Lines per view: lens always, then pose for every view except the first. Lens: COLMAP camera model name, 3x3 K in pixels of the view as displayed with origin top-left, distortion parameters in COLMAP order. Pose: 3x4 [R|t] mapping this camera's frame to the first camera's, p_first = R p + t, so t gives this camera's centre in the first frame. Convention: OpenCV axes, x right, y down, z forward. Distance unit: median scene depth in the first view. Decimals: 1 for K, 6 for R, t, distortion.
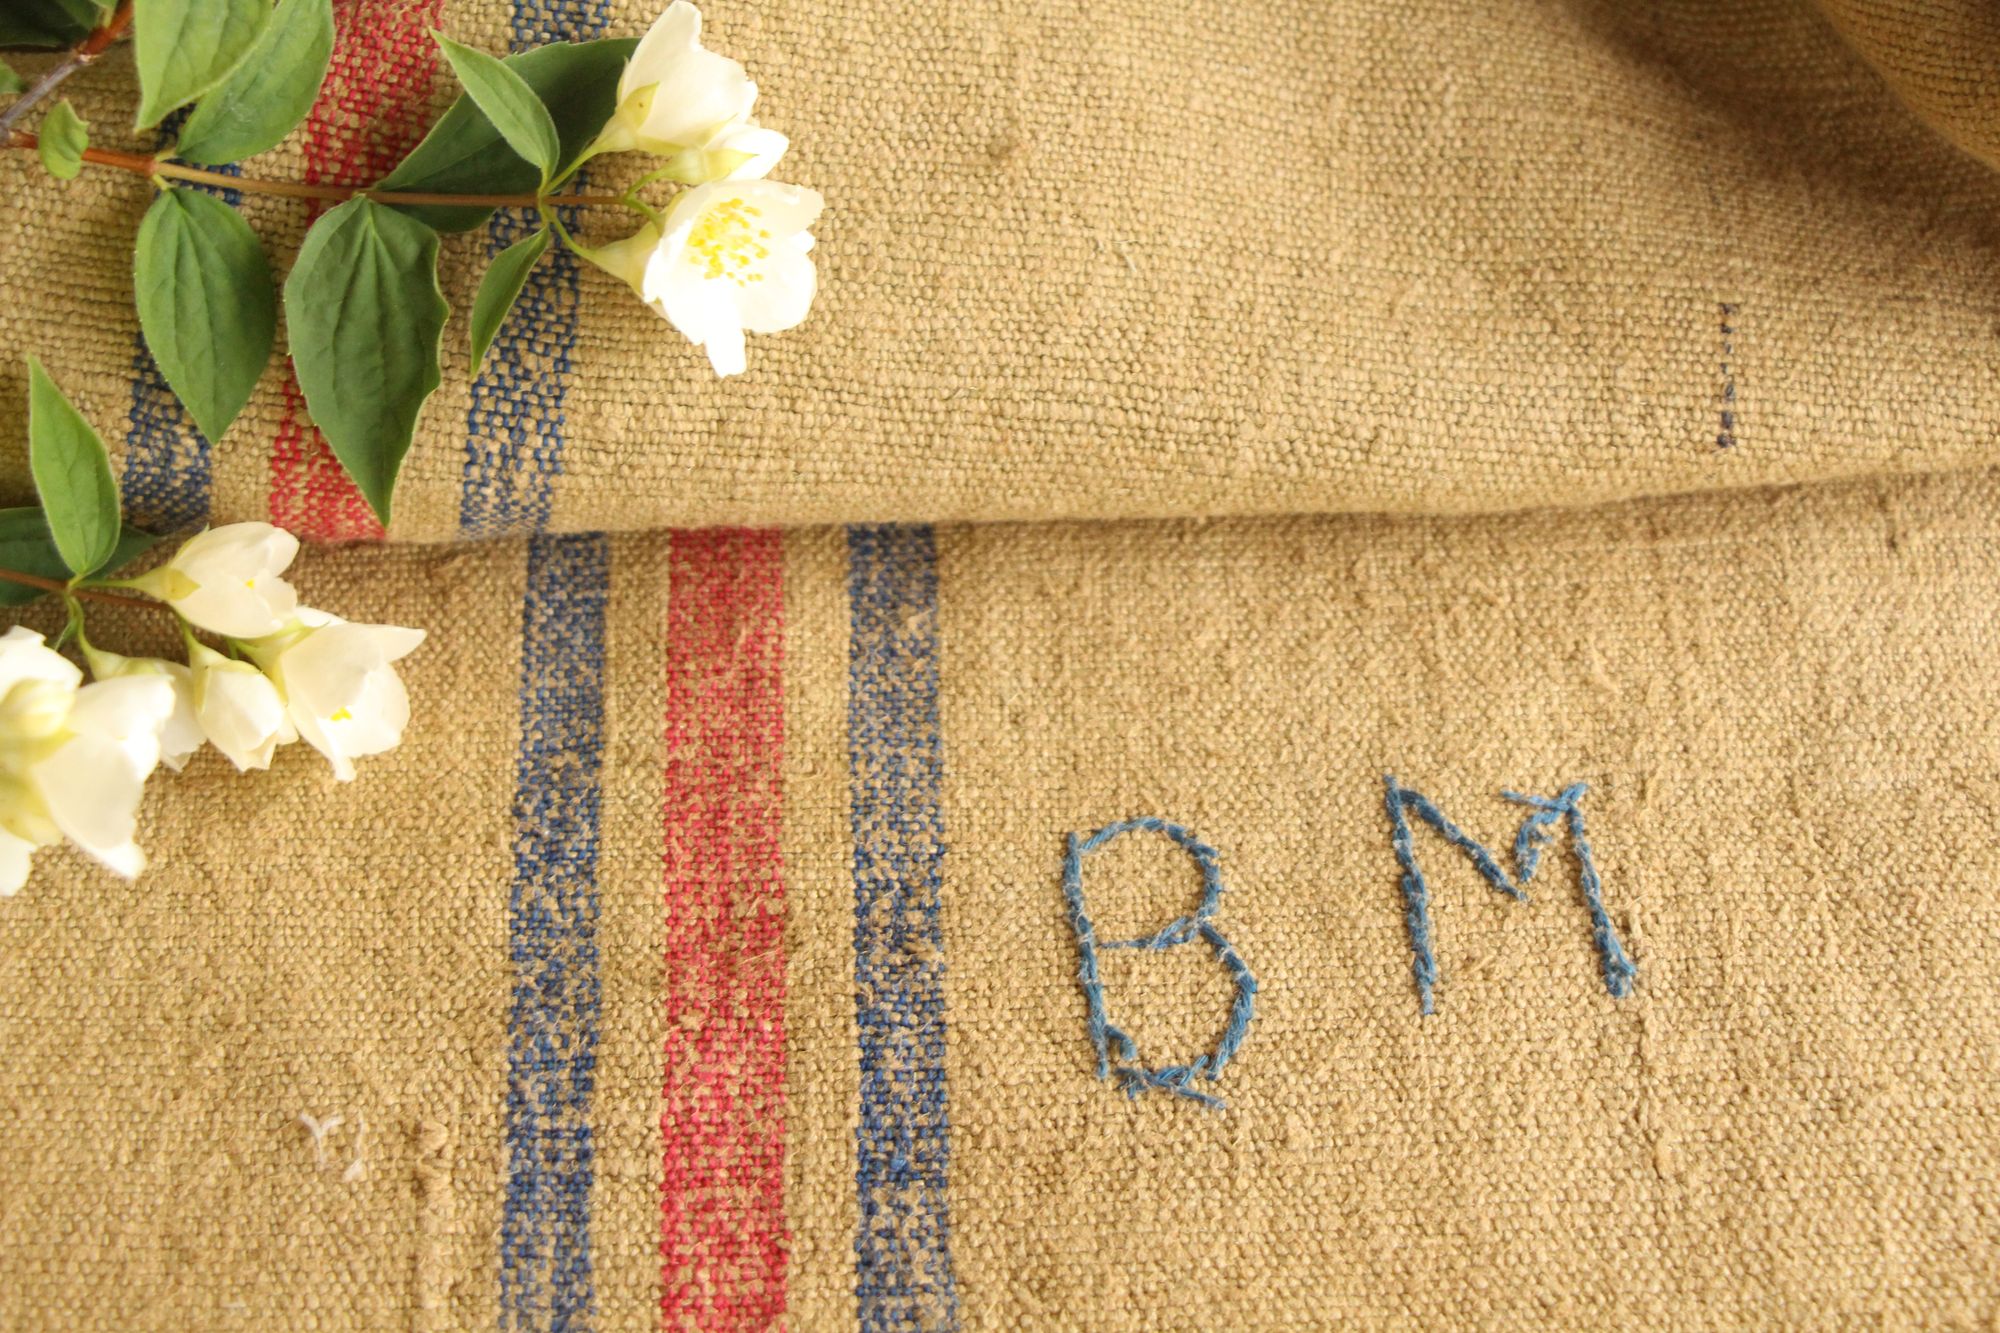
lens RADIAL K [[3909.6, 0, 1010.9], [0, 3909.6, 706.2], [0, 0, 1]] dist [0.078629, 0.000000]
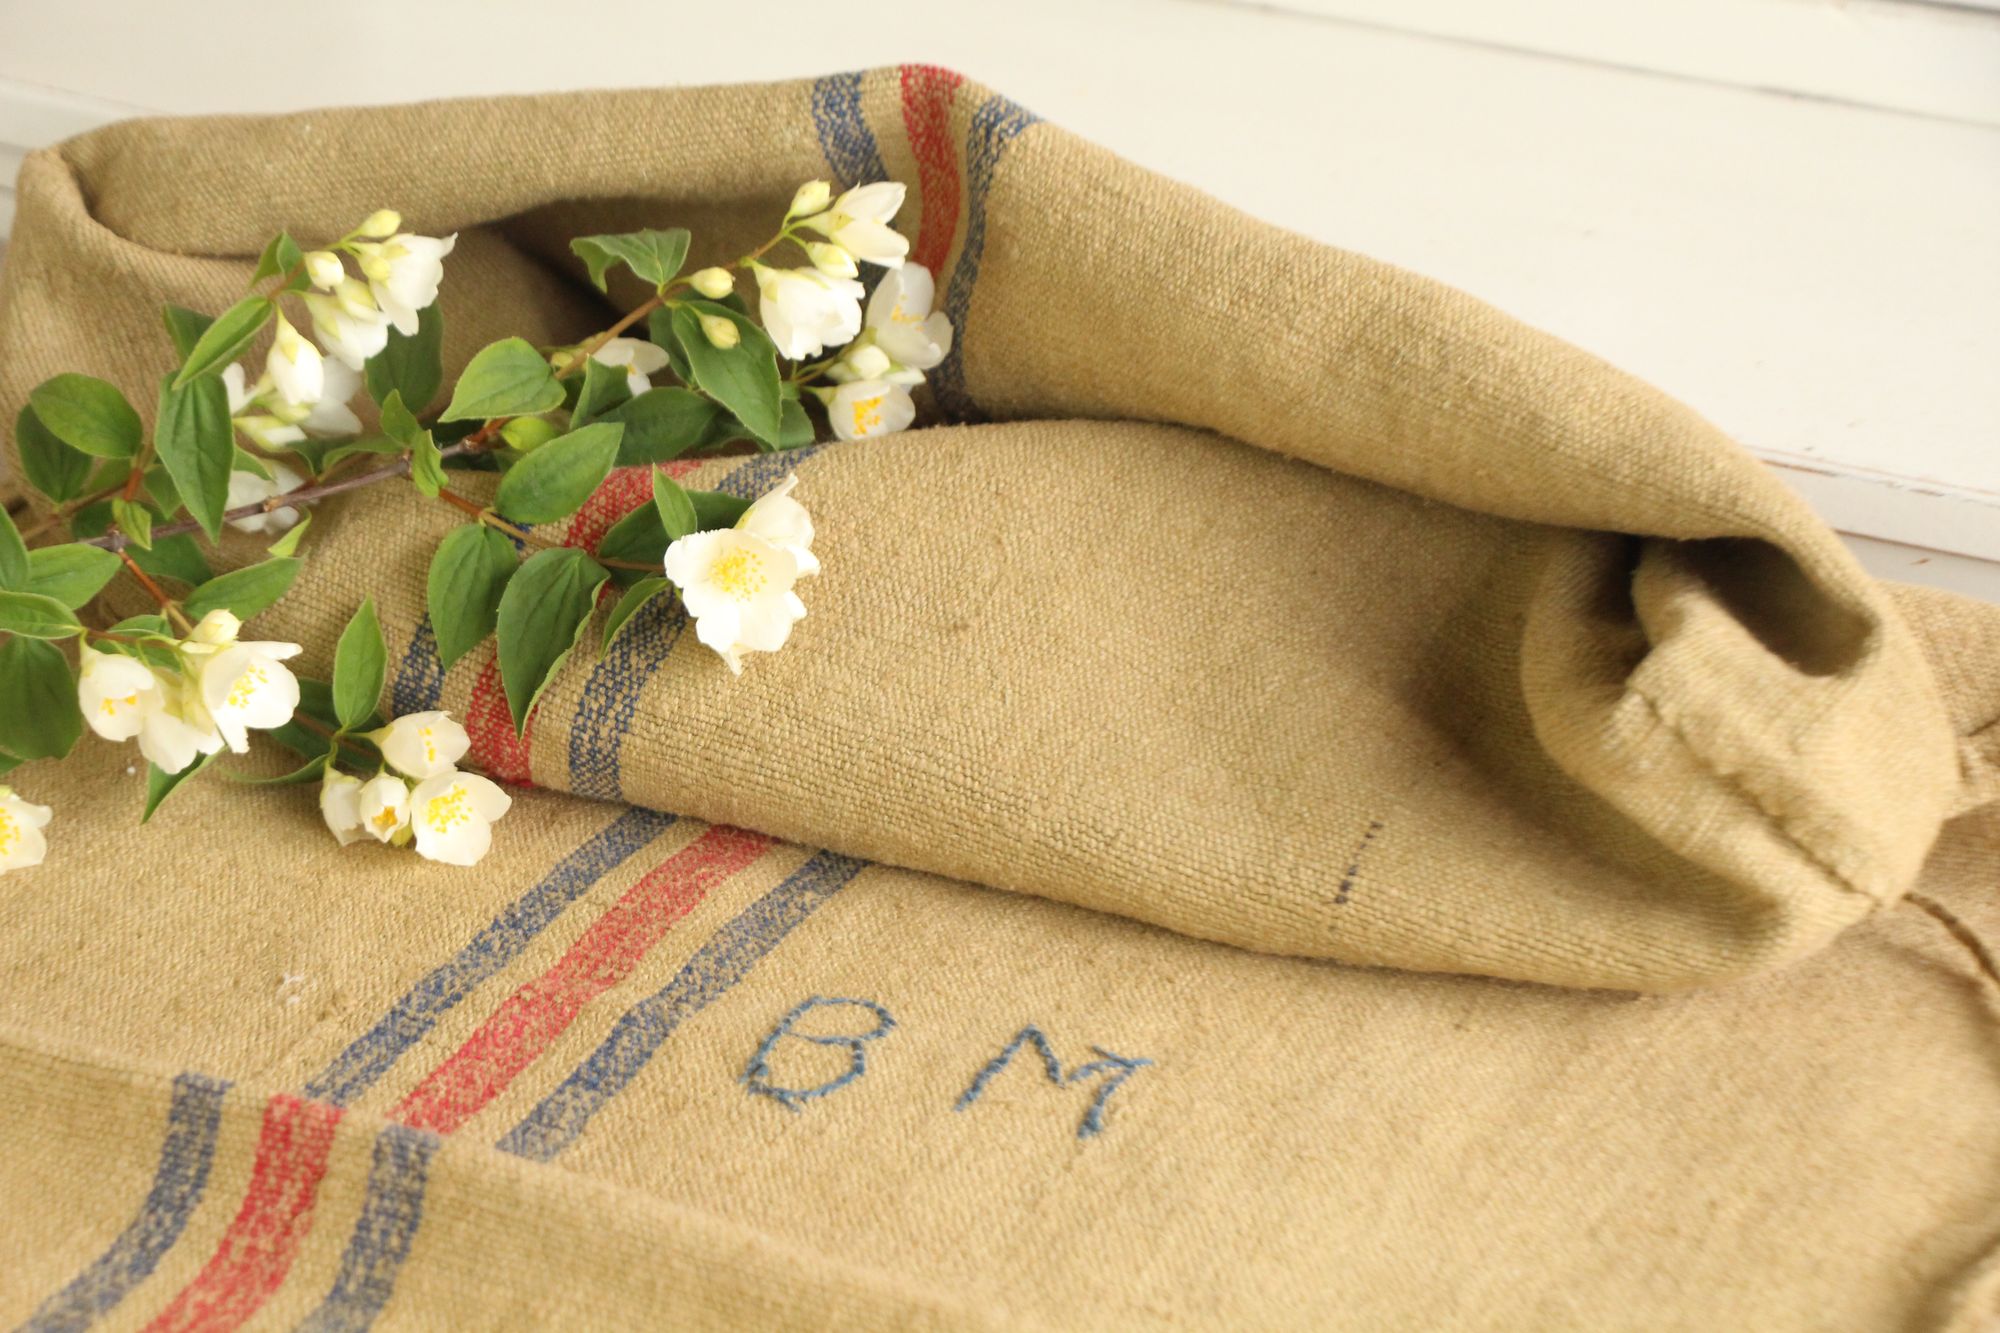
lens RADIAL K [[5379.8, 0, 948.4], [0, 5379.8, 701.4], [0, 0, 1]] dist [0.287083, 0.000000]
pose [[0.875917, 0.182801, -0.446490, 0.963346], [-0.383075, 0.826103, -0.413289, 0.776311], [0.293297, 0.533046, 0.793624, -0.683544]]
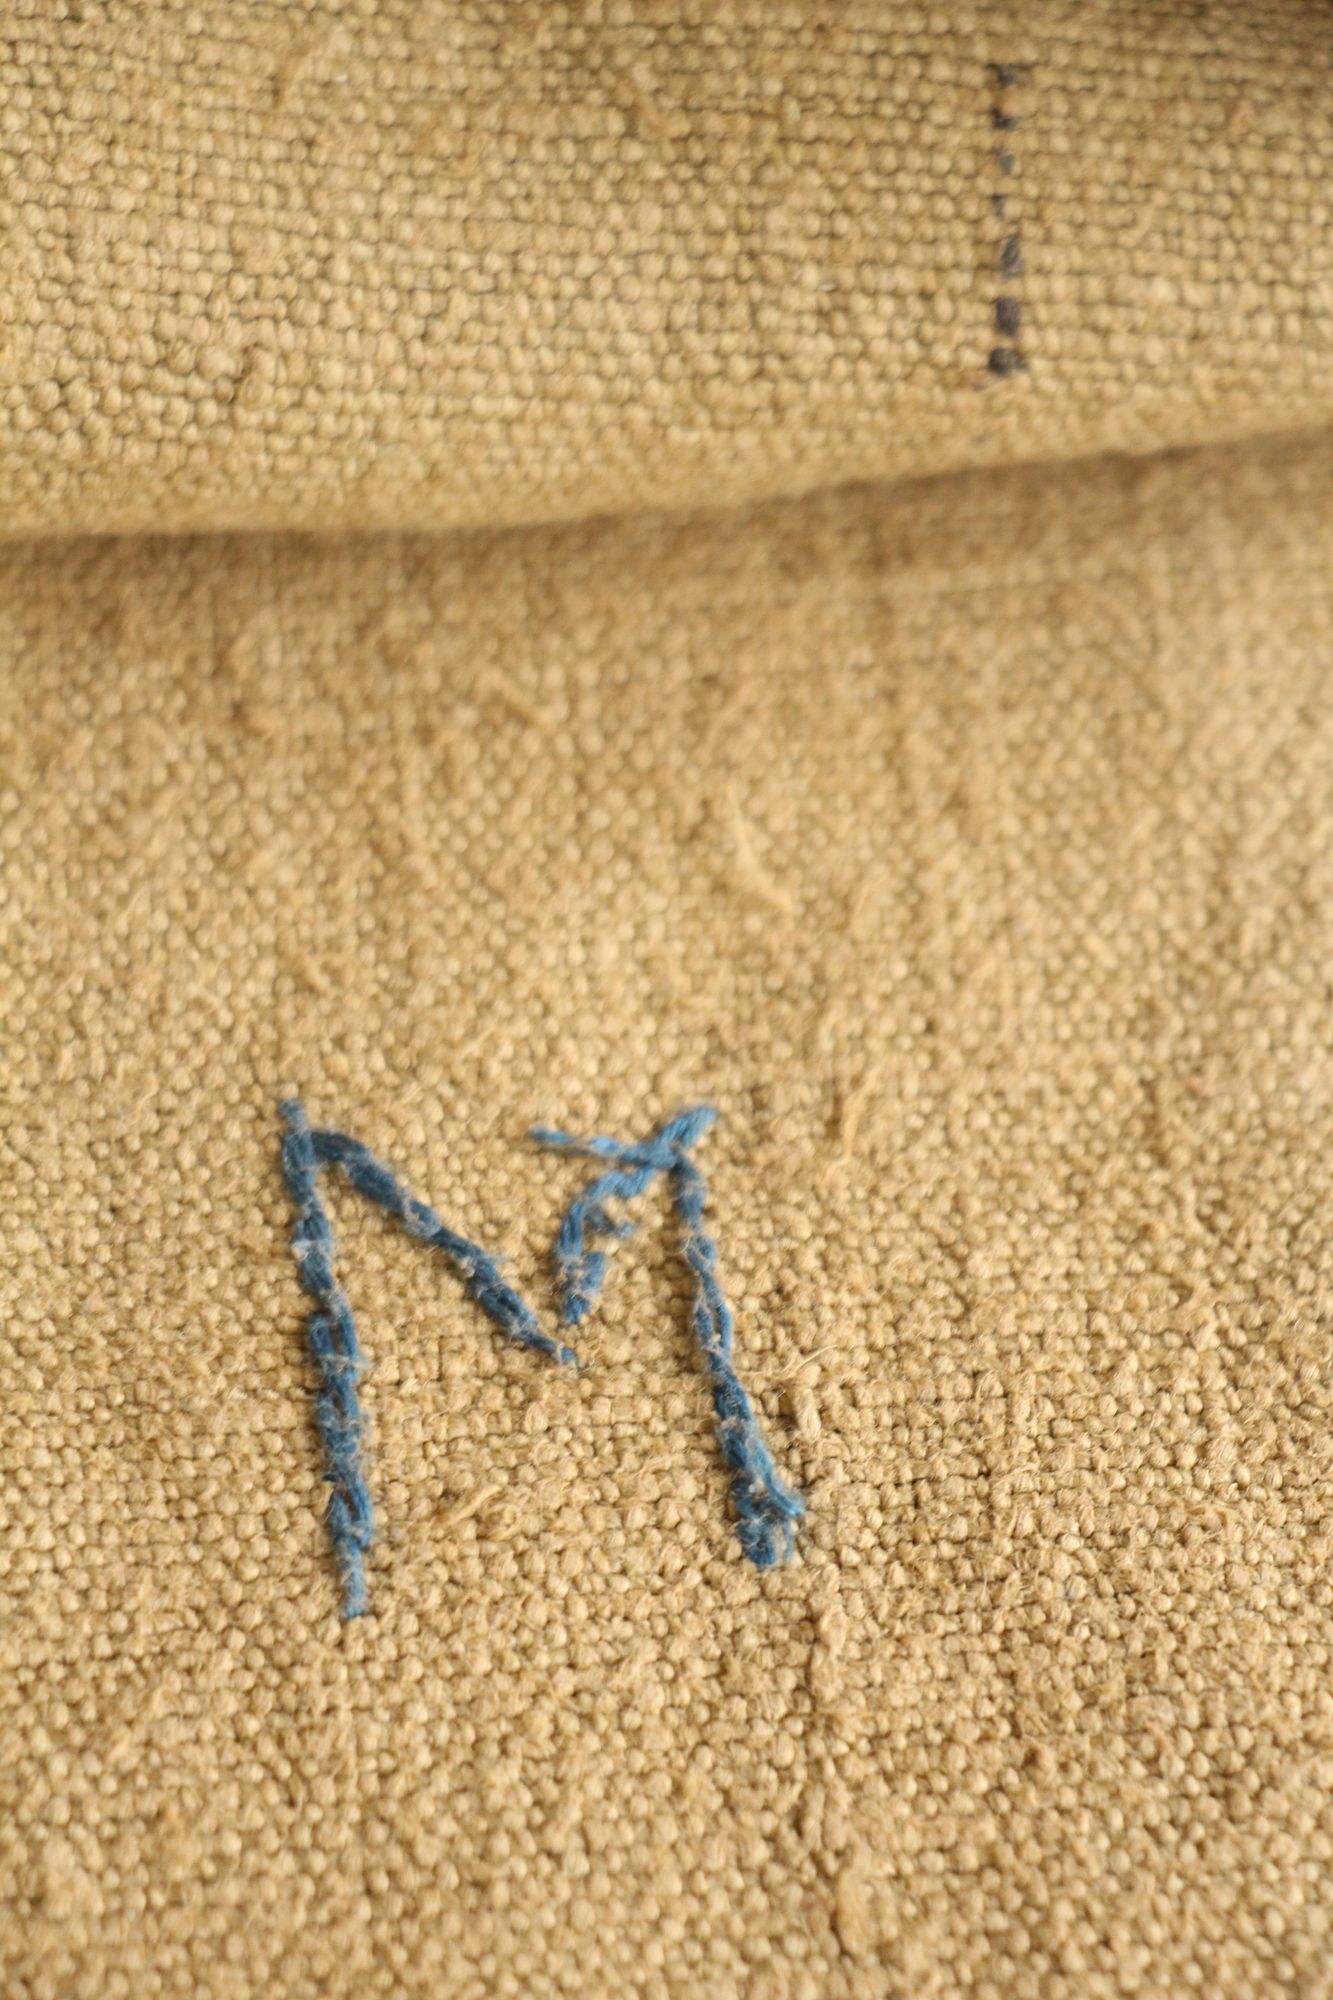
lens RADIAL K [[8324.5, 0, 603.3], [0, 8324.5, 1134.5], [0, 0, 1]] dist [0.164407, 0.000000]
pose [[0.998598, -0.024957, 0.046677, 0.089142], [0.023227, 0.999036, 0.037255, -0.014473], [-0.047562, -0.036118, 0.998215, 0.011509]]
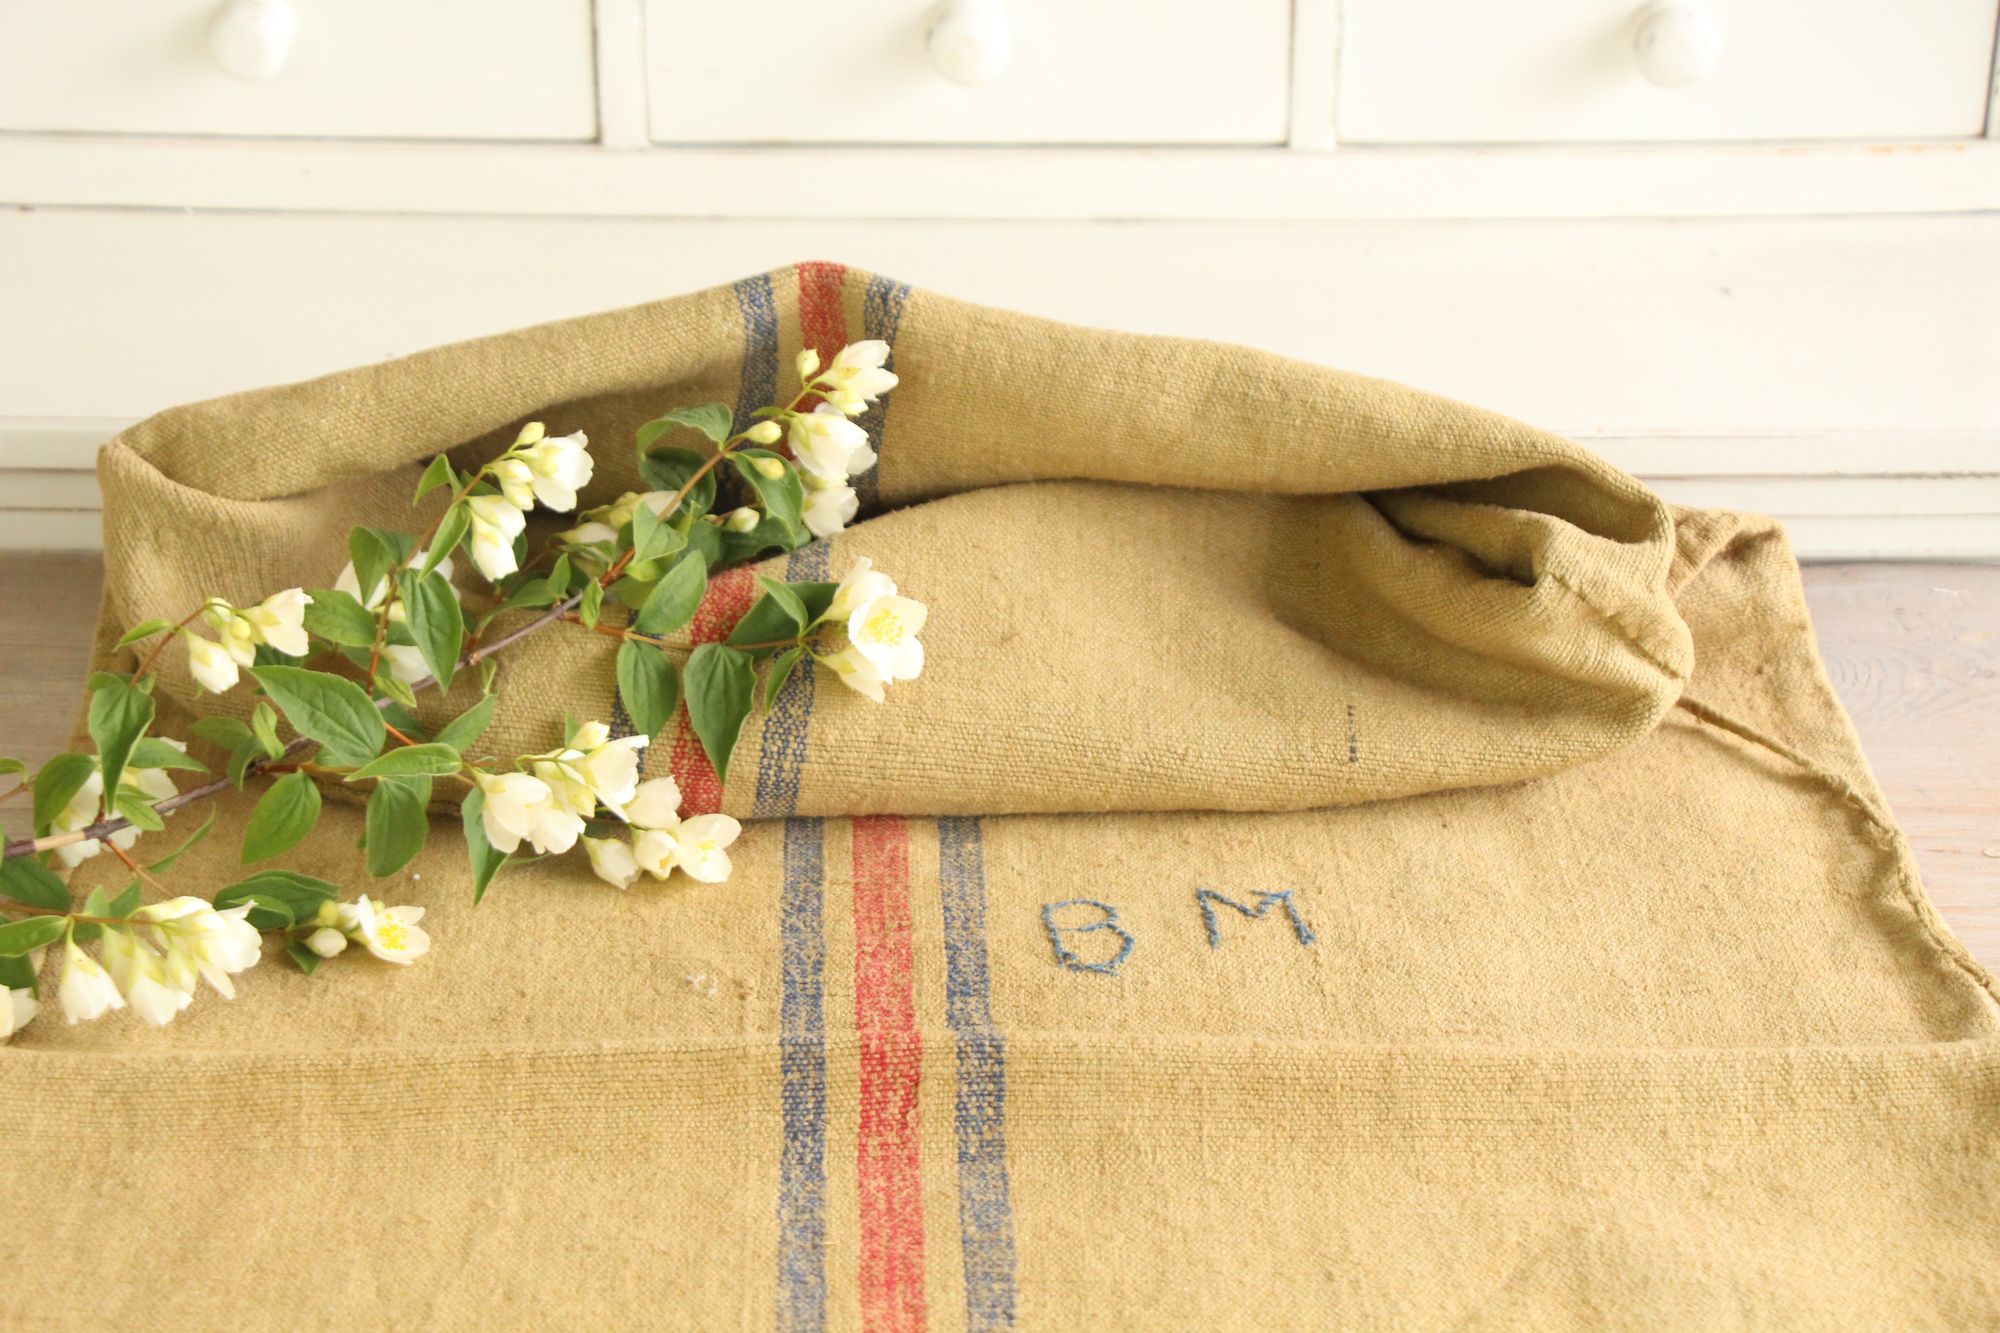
lens RADIAL K [[4070.6, 0, 974.1], [0, 4070.6, 773.7], [0, 0, 1]] dist [0.104047, 0.000000]
pose [[0.999507, -0.025593, -0.018199, 0.018502], [0.012995, 0.864647, -0.502212, 1.076002], [0.028588, 0.501728, 0.864553, -0.932012]]
